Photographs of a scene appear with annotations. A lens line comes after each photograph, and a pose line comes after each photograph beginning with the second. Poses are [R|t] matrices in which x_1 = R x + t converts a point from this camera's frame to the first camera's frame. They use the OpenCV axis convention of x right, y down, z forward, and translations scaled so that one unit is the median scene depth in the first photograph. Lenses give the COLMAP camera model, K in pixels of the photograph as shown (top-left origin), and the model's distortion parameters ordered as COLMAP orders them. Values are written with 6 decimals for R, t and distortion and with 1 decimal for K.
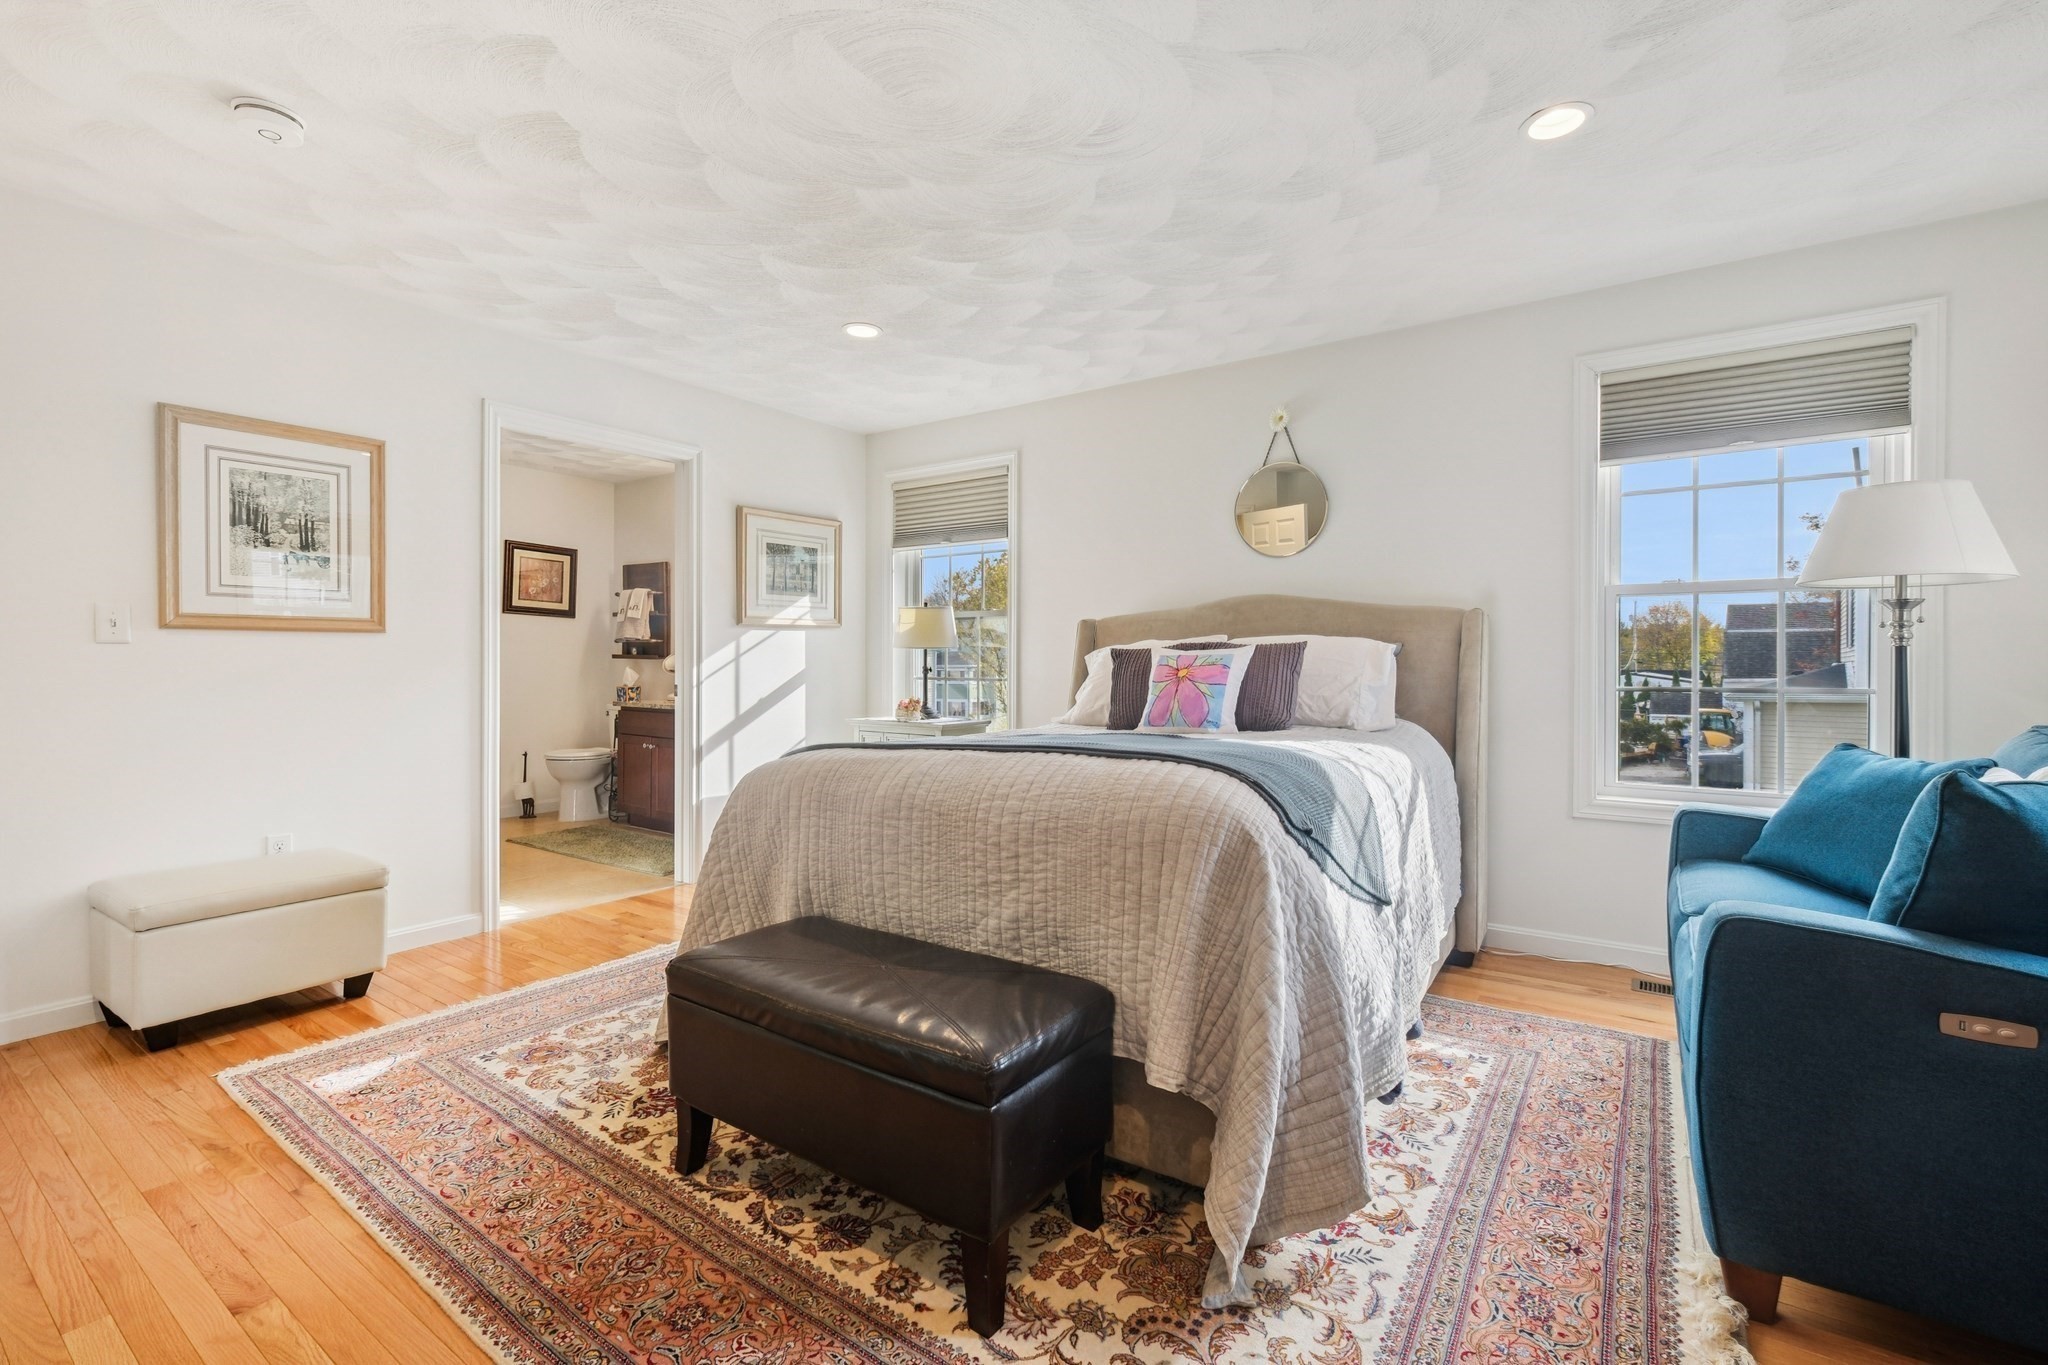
lens RADIAL K [[895.3, 0, 1020.7], [0, 895.3, 673.2], [0, 0, 1]] dist [0.001923, -0.000384]
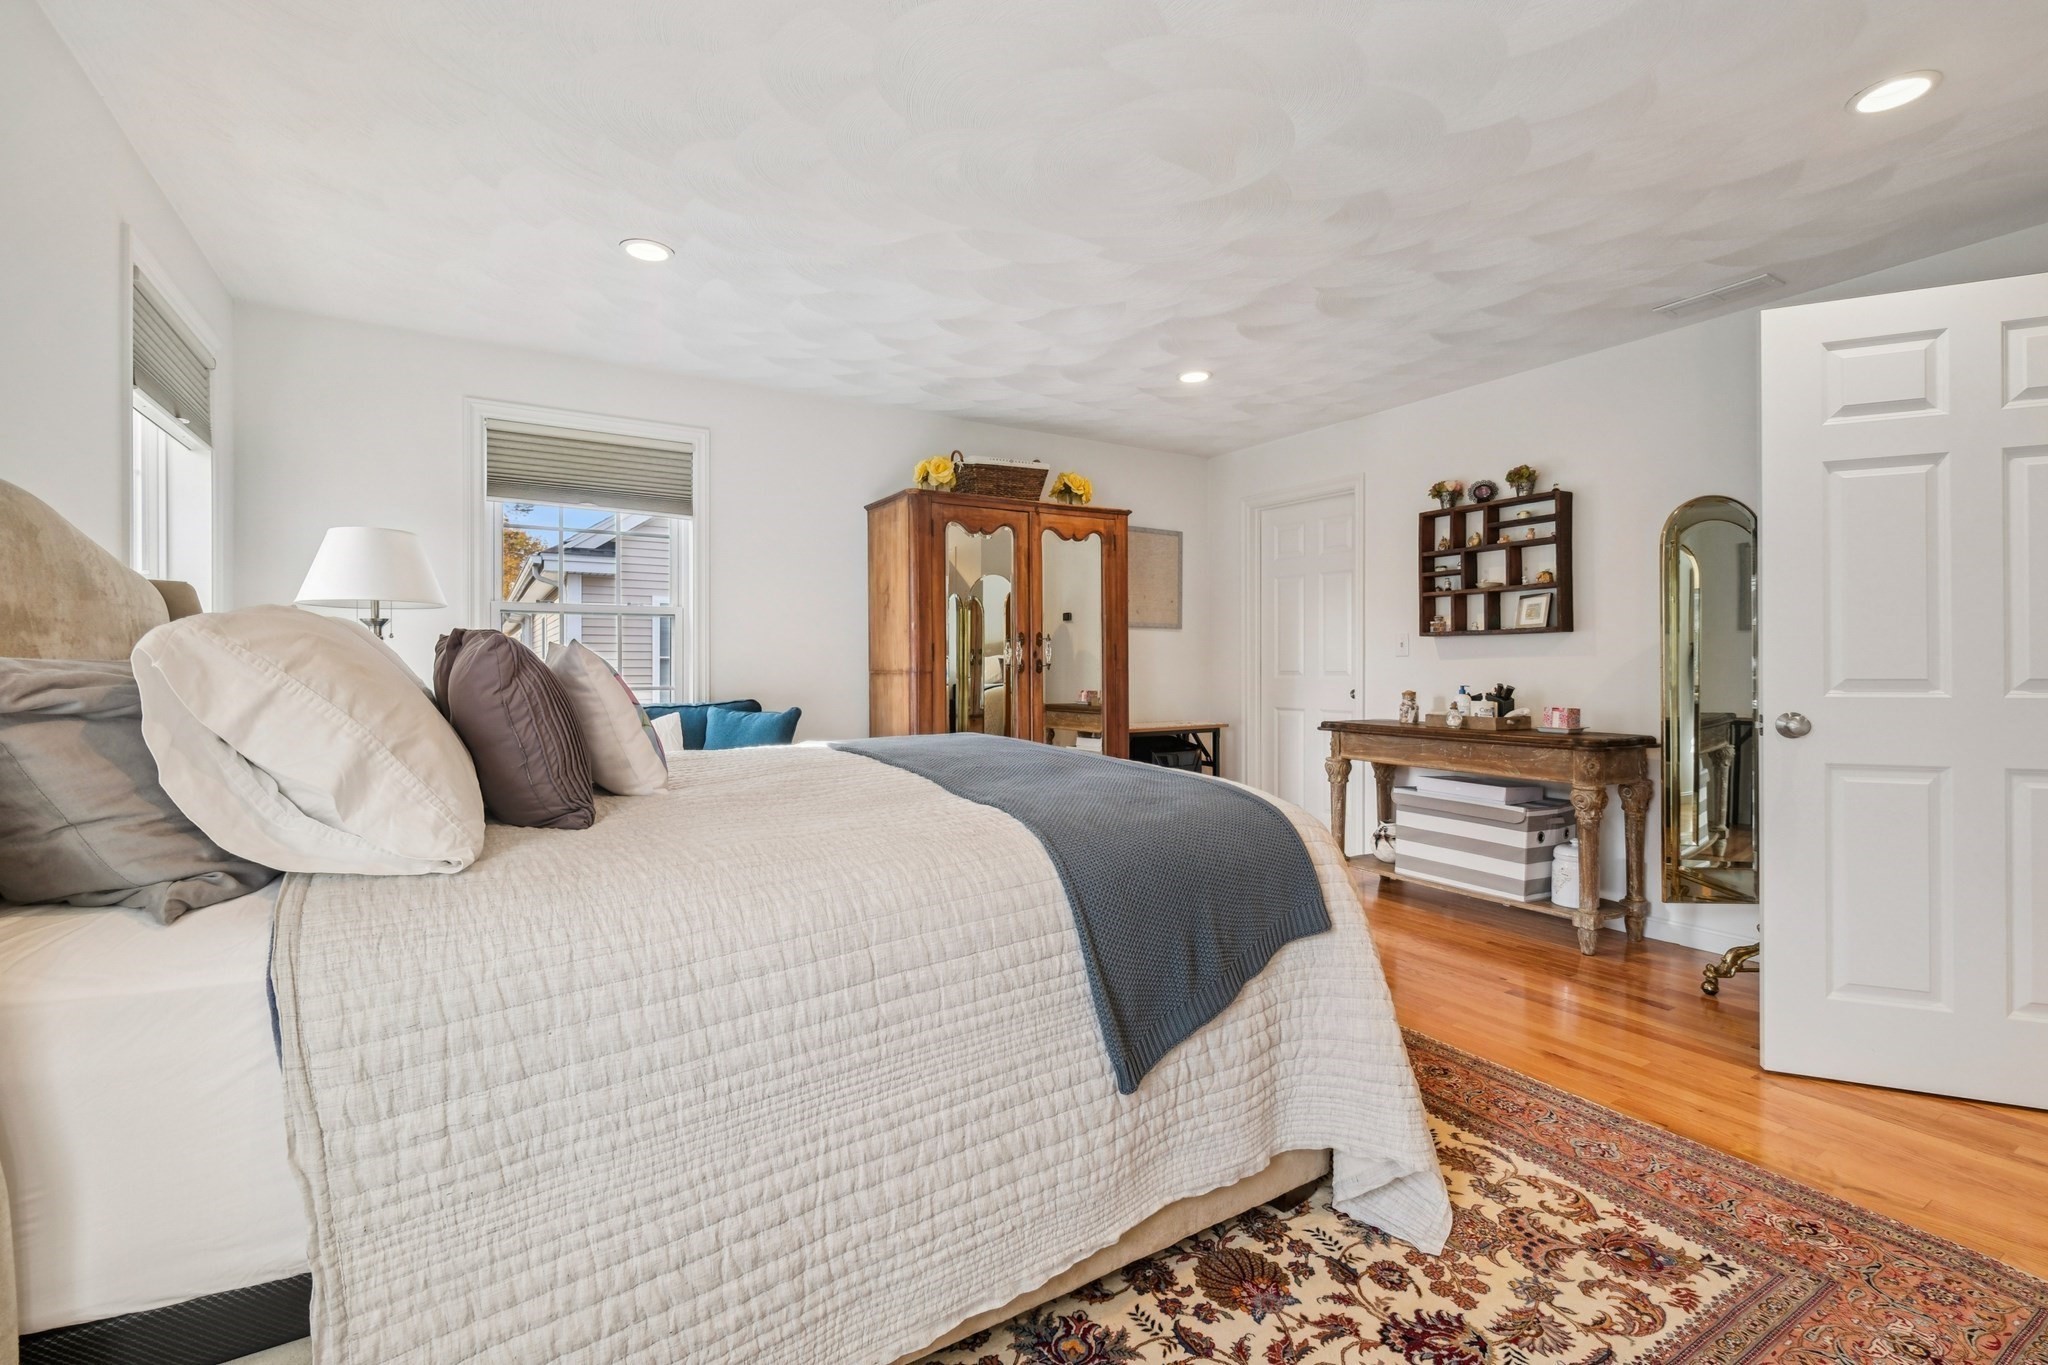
lens RADIAL K [[895.3, 0, 1023.5], [0, 895.3, 671.4], [0, 0, 1]] dist [0.001923, -0.000384]
pose [[-0.914653, -0.003596, 0.404225, -0.392606], [0.002300, 0.999898, 0.014101, -0.022871], [-0.404234, 0.013827, -0.914551, 1.820149]]
